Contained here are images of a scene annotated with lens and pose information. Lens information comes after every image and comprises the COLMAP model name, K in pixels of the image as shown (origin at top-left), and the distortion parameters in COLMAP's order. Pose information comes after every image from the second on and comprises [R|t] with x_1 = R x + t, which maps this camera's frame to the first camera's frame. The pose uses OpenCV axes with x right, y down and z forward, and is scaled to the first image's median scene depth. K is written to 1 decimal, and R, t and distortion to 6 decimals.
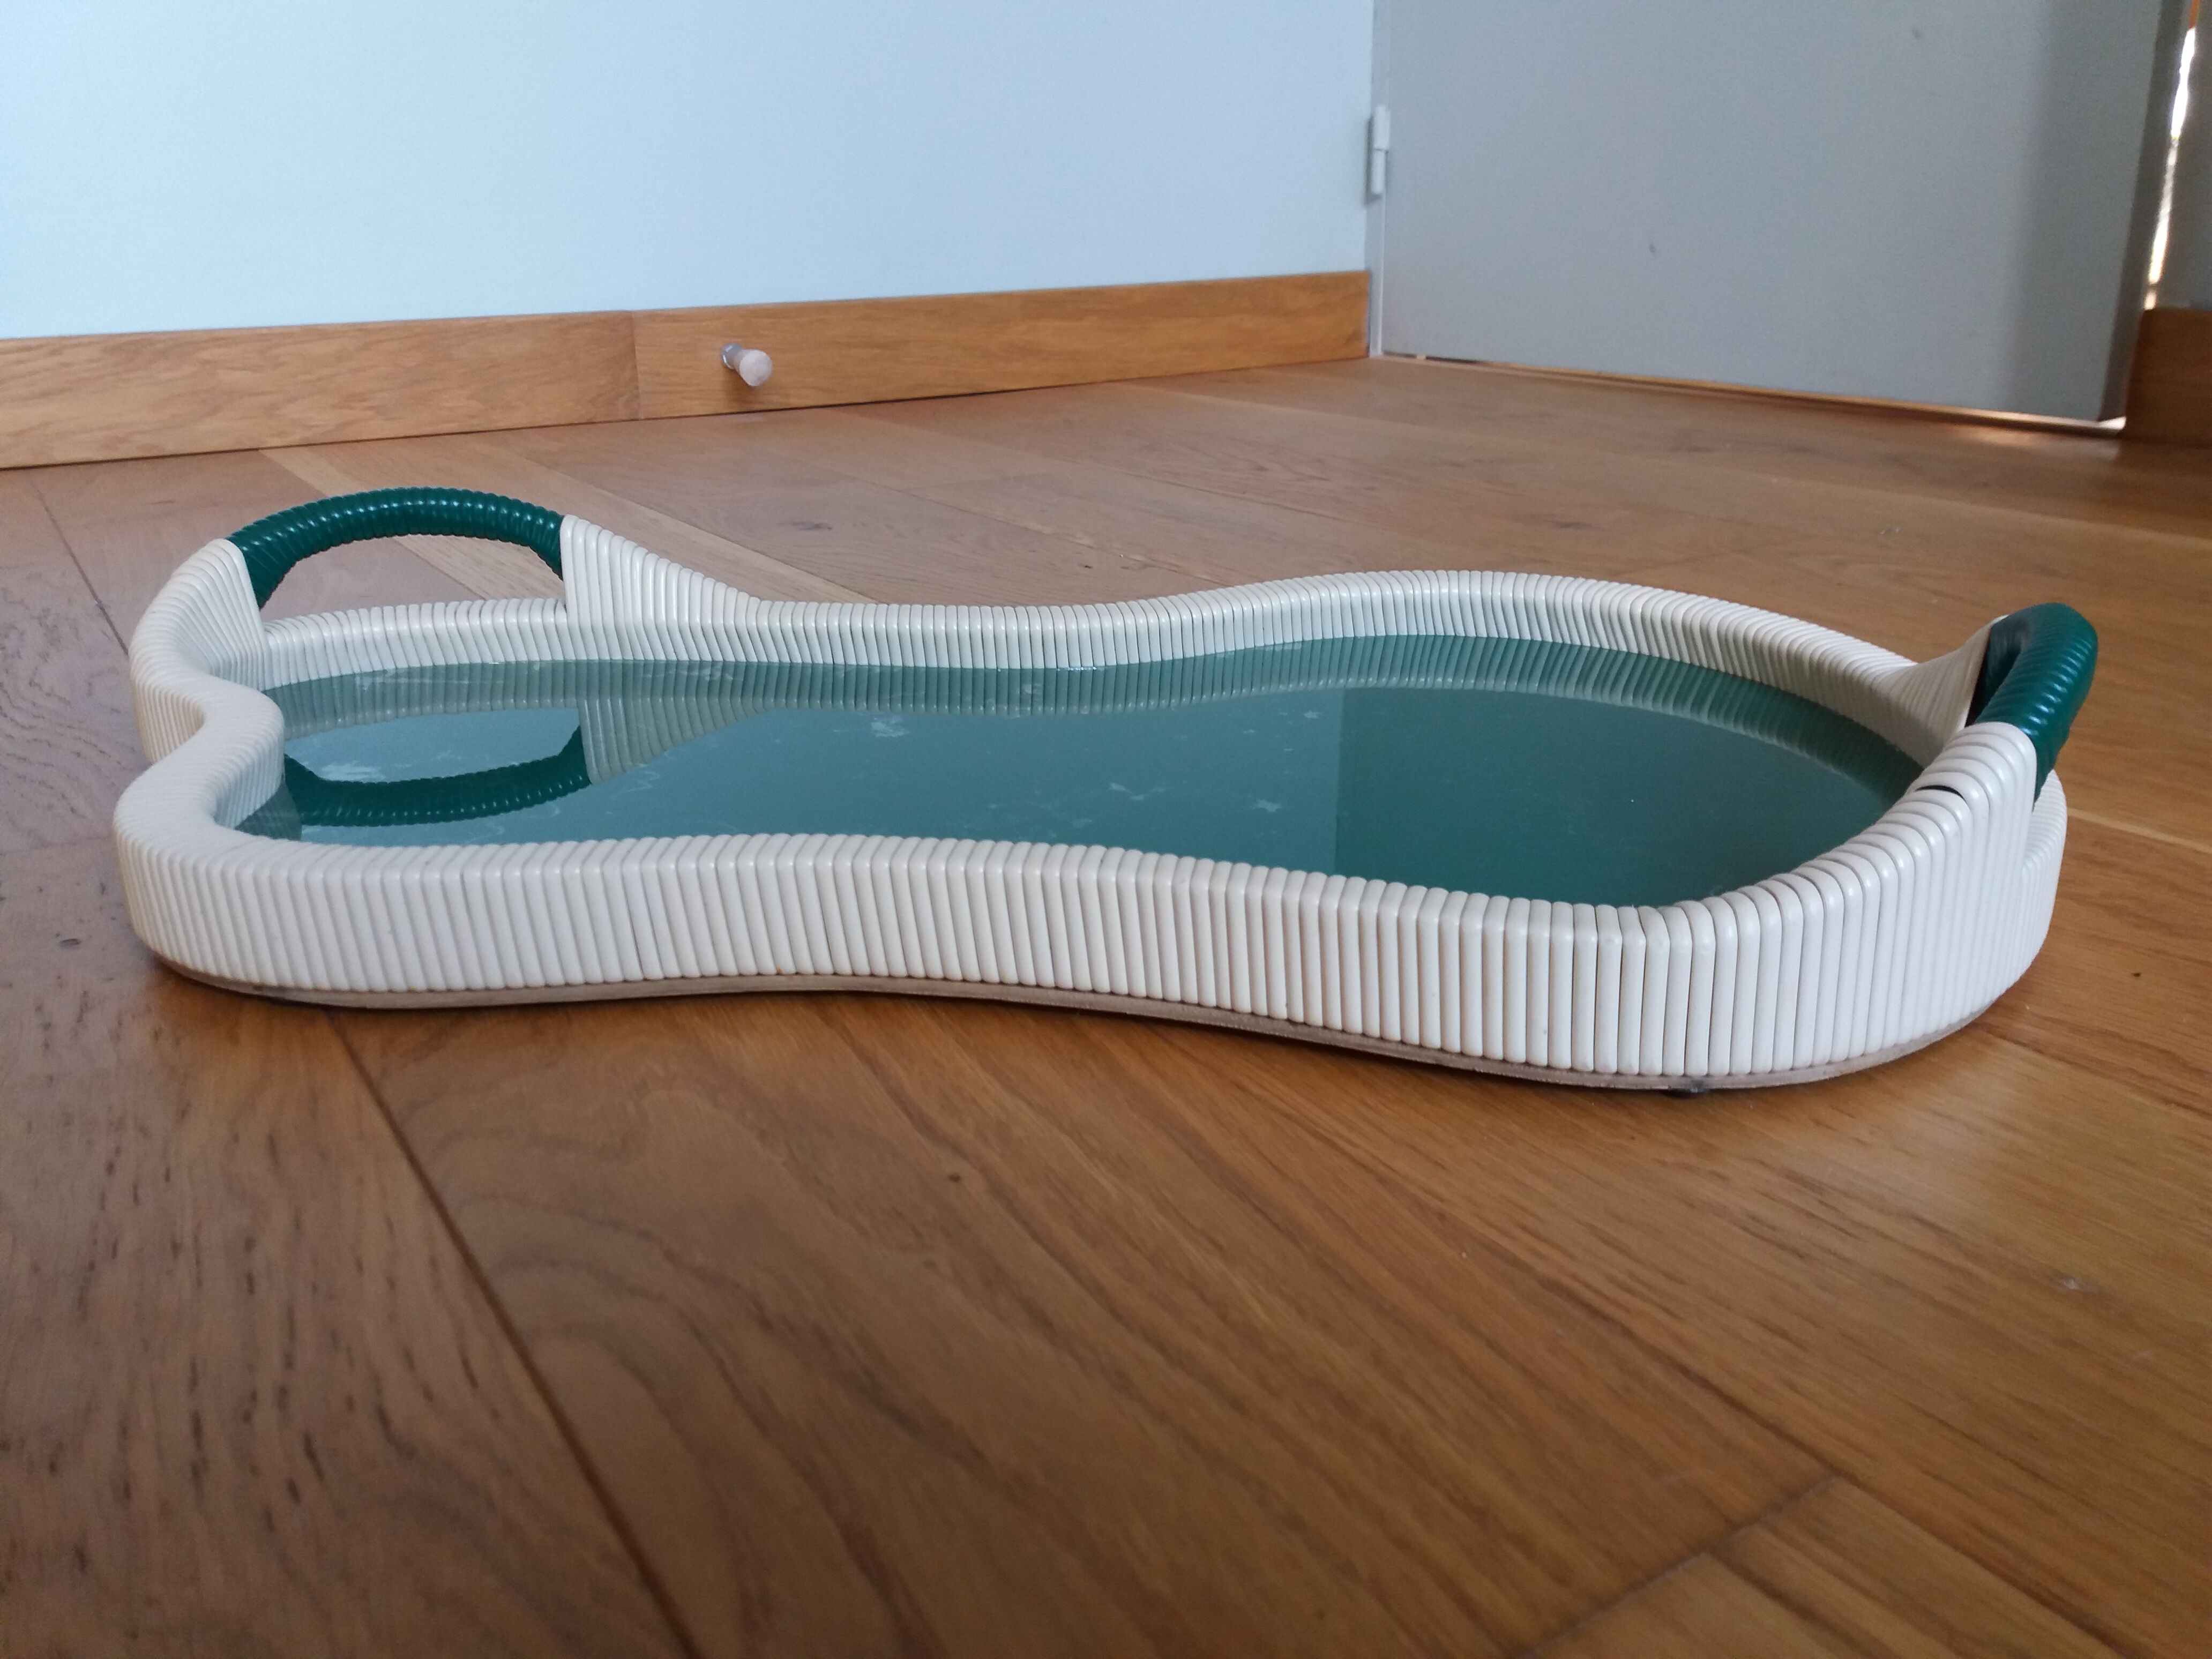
lens RADIAL K [[1792.0, 0, 1106.0], [0, 1792.0, 829.5], [0, 0, 1]] dist [0.037370, -0.058758]
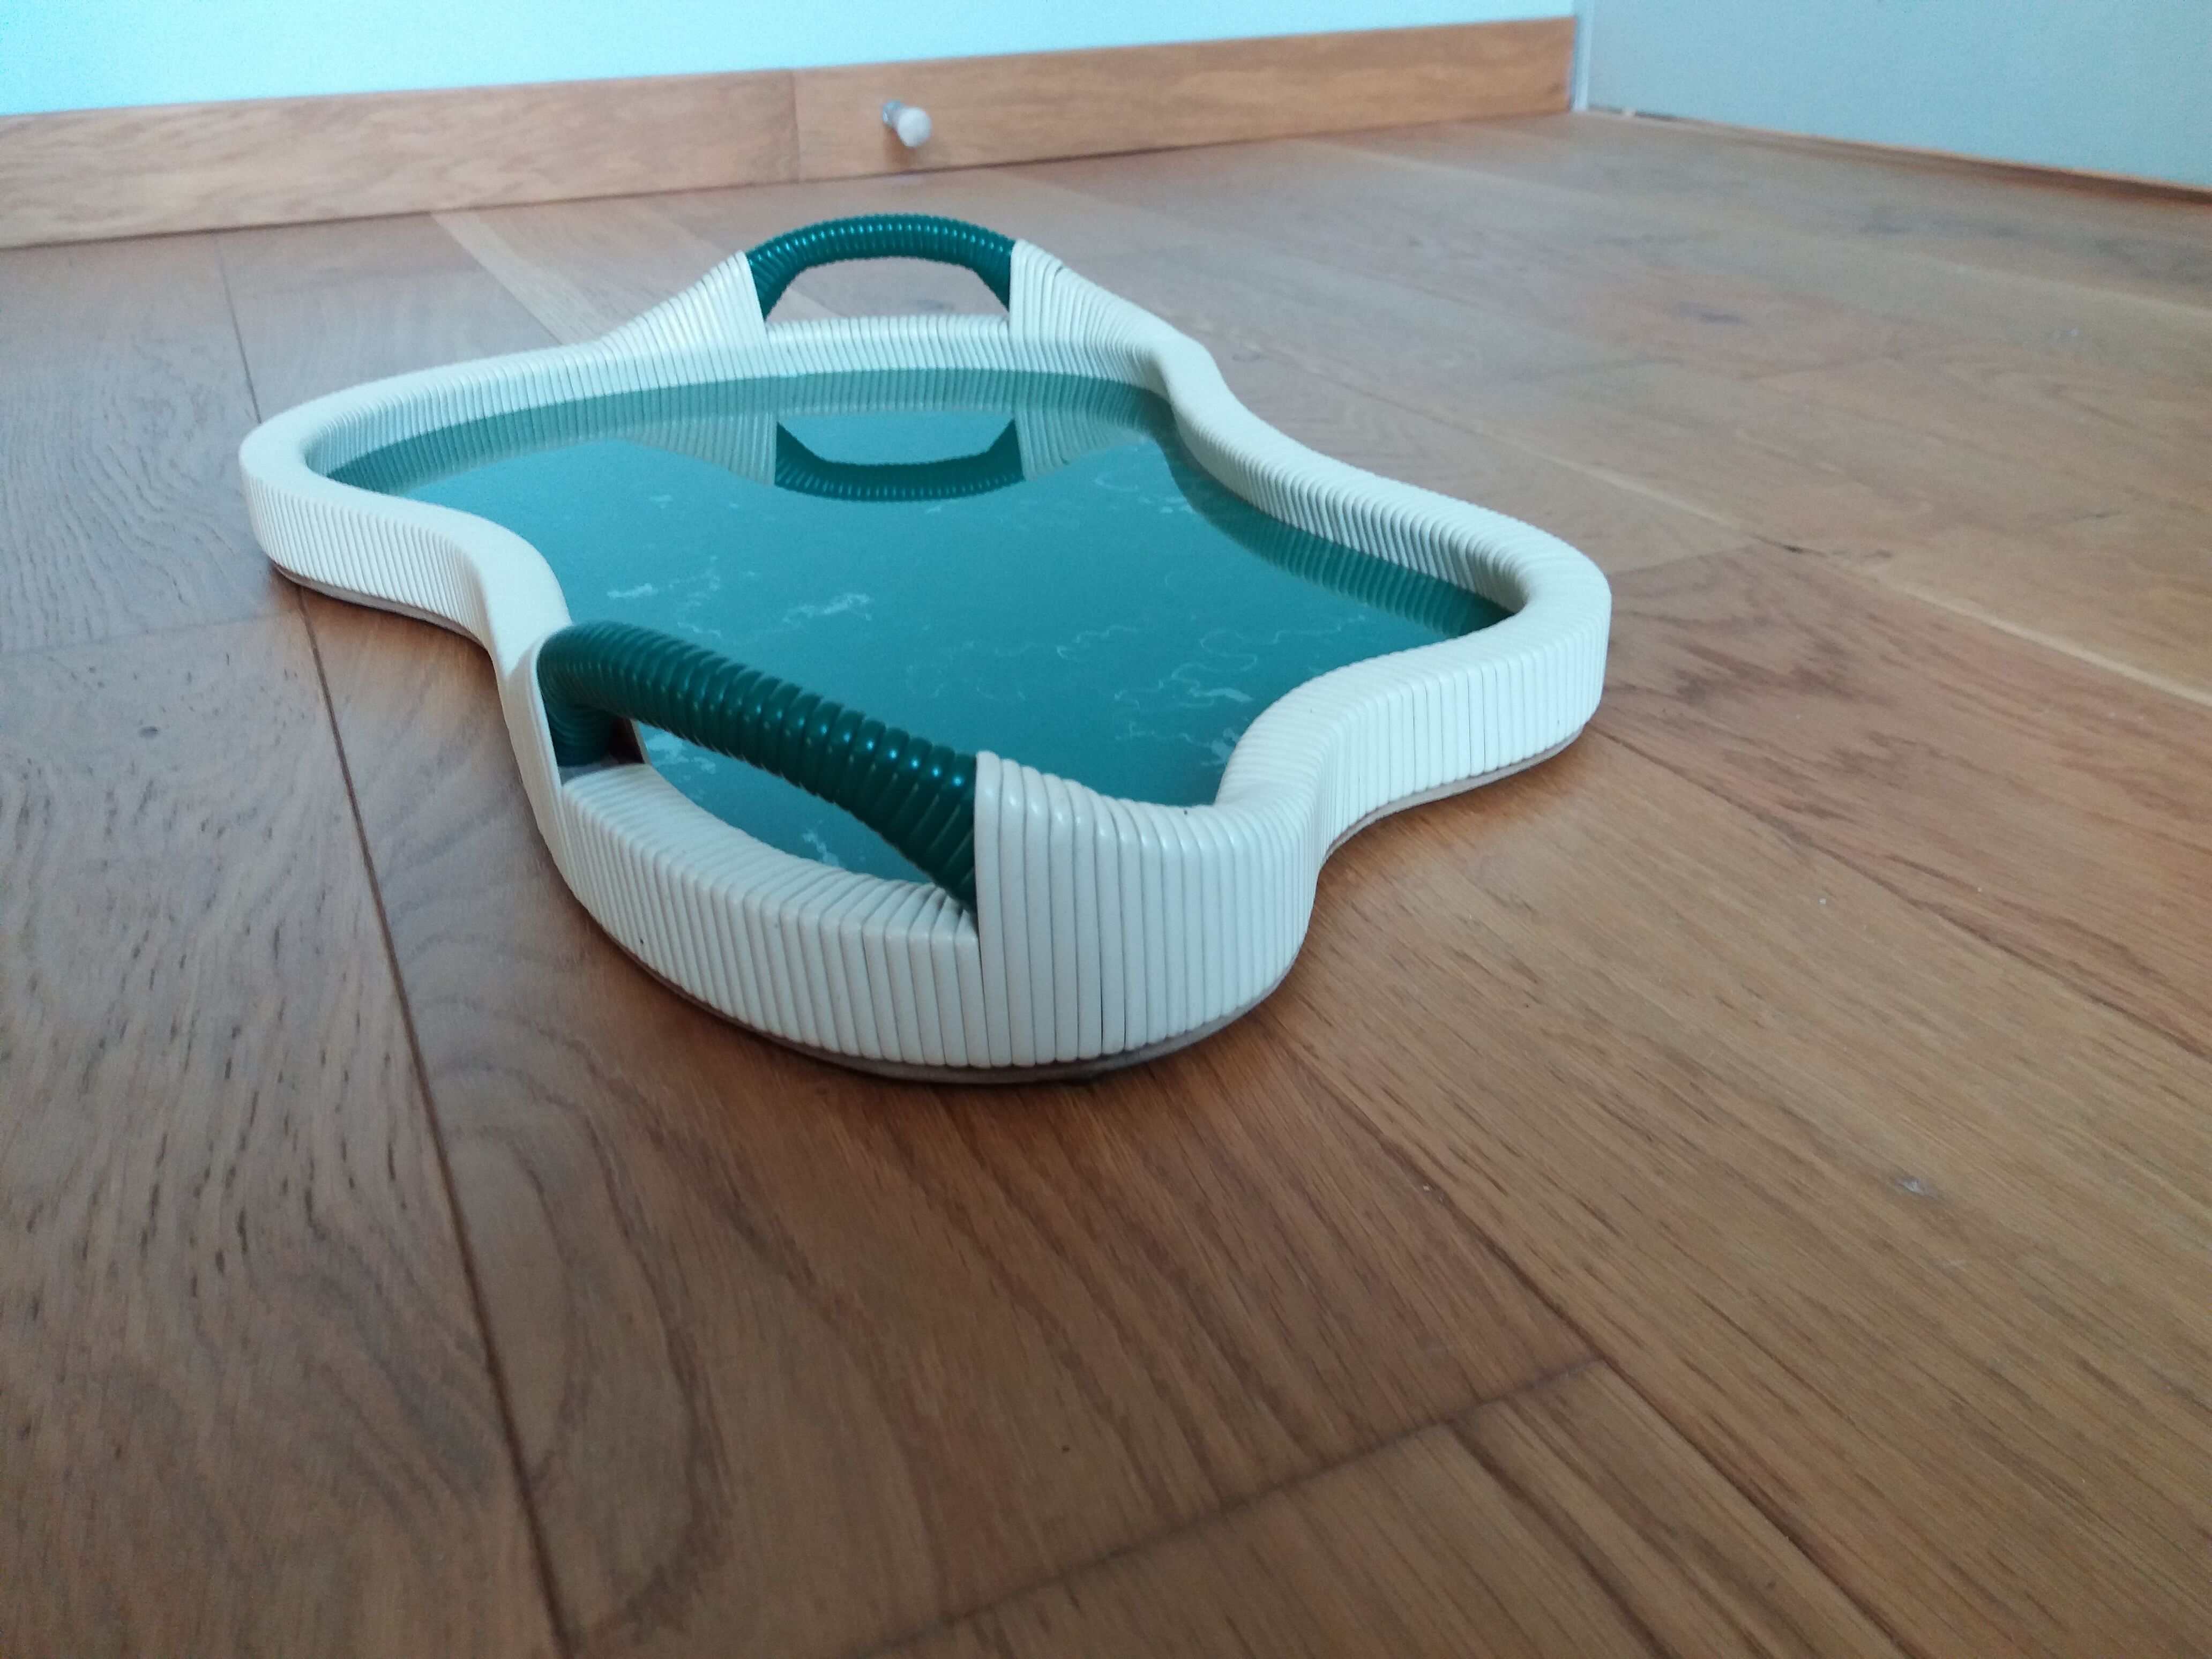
lens RADIAL K [[1803.6, 0, 1106.0], [0, 1803.6, 829.5], [0, 0, 1]] dist [0.000108, -0.008891]
pose [[0.992159, 0.048506, -0.115188, 0.093336], [-0.032705, 0.990265, 0.135295, -0.032348], [0.120629, -0.130467, 0.984087, -0.010426]]
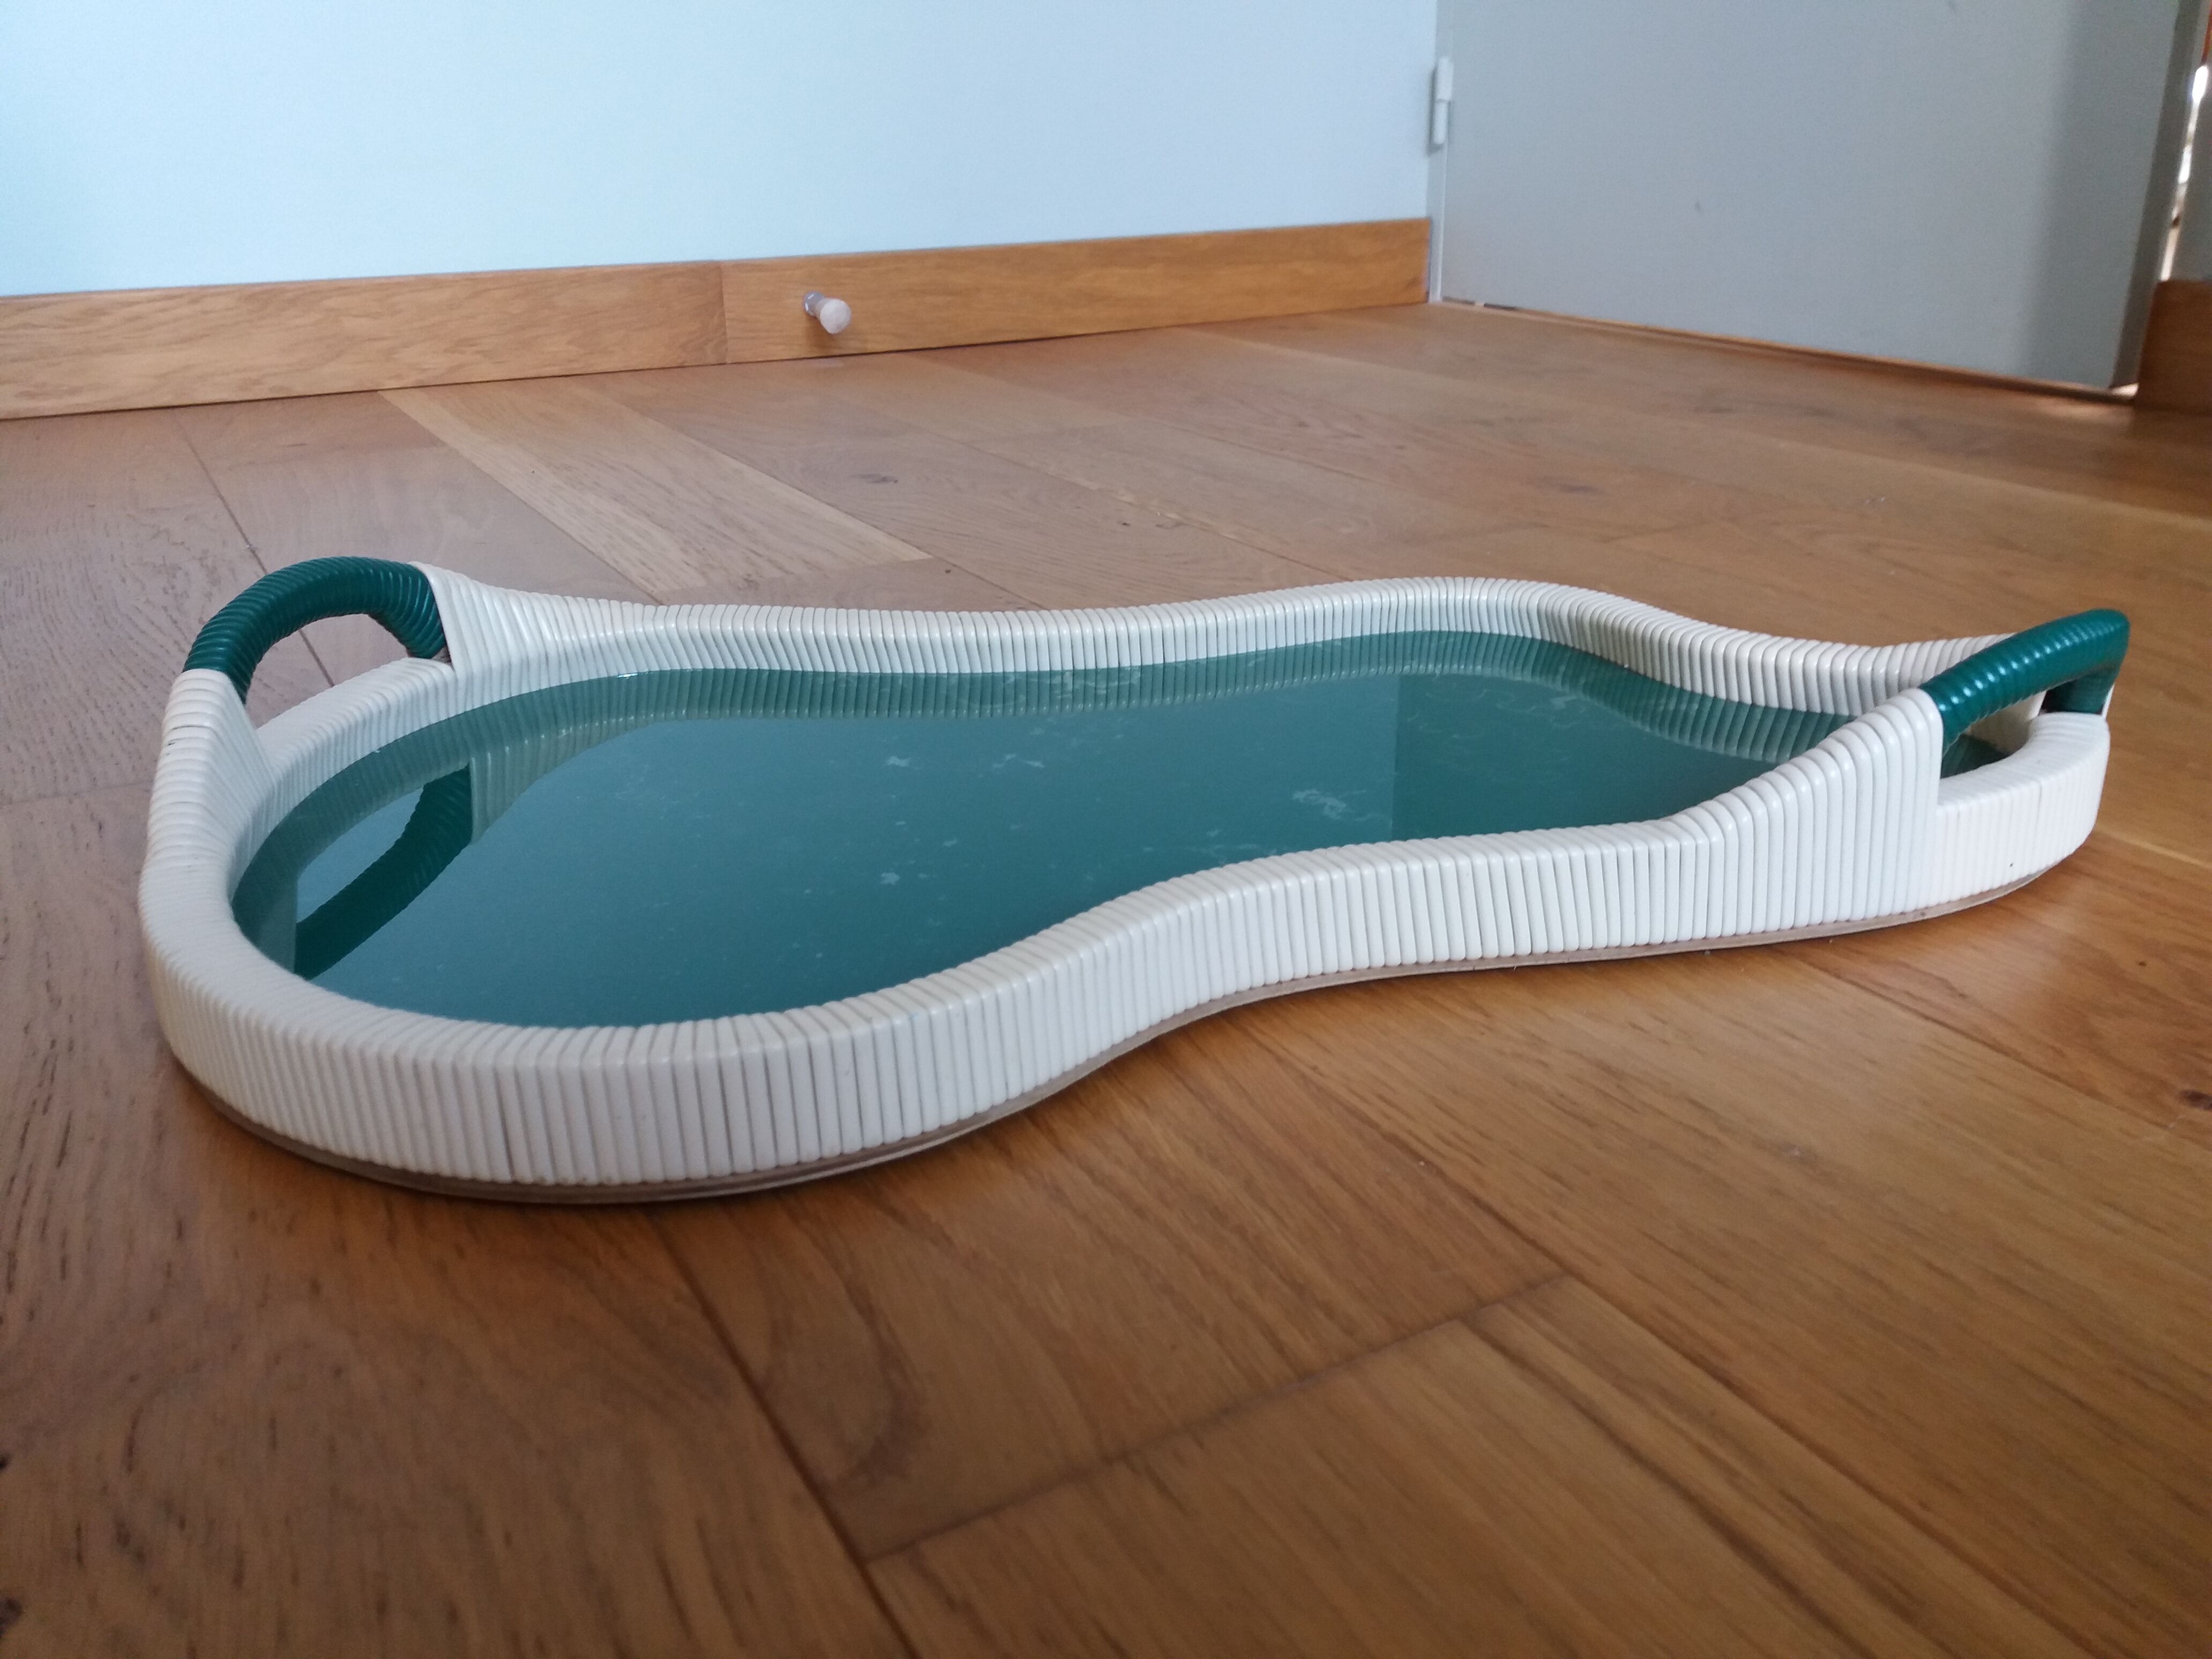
lens RADIAL K [[1792.0, 0, 1106.0], [0, 1792.0, 829.5], [0, 0, 1]] dist [0.037370, -0.058758]
pose [[0.998726, 0.022711, -0.045052, 0.044491], [-0.020641, 0.998732, 0.045906, -0.014003], [0.046038, -0.044918, 0.997929, -0.149166]]
